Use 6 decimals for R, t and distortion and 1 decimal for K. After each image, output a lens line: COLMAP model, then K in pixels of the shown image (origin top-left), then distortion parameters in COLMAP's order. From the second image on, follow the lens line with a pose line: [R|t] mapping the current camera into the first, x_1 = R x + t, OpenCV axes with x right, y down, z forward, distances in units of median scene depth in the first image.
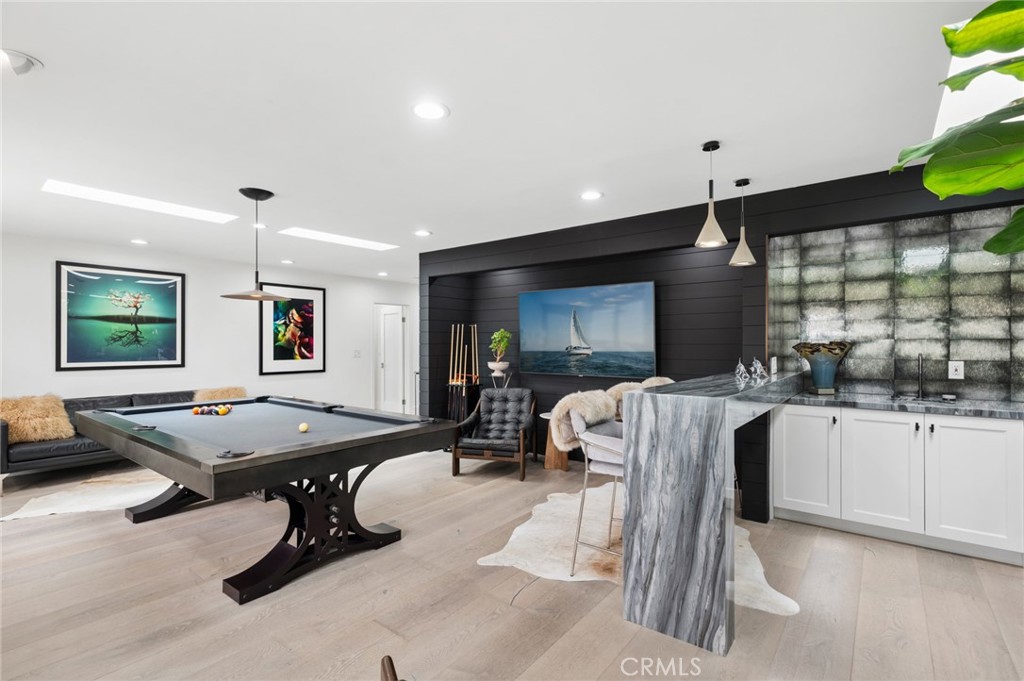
lens RADIAL K [[472.8, 0, 513.8], [0, 472.8, 343.6], [0, 0, 1]] dist [0.002653, -0.000483]
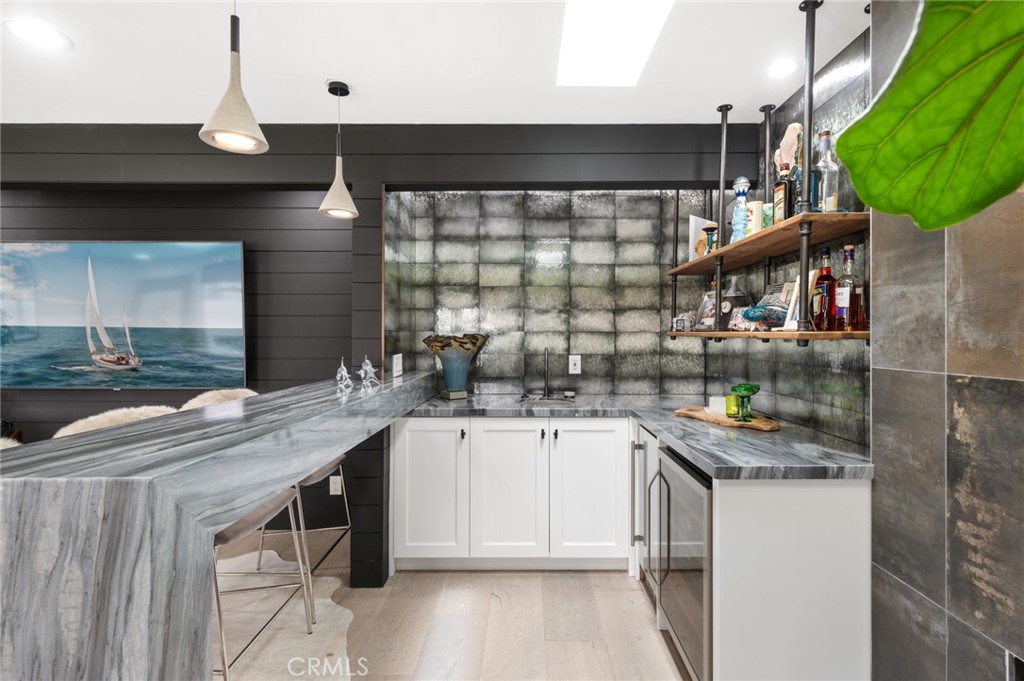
lens RADIAL K [[472.8, 0, 514.5], [0, 472.8, 337.8], [0, 0, 1]] dist [0.002653, -0.000483]
pose [[0.803376, -0.000179, 0.595473, 0.269097], [-0.001284, 0.999997, 0.002033, 0.000601], [-0.595471, -0.002398, 0.803373, 0.307345]]
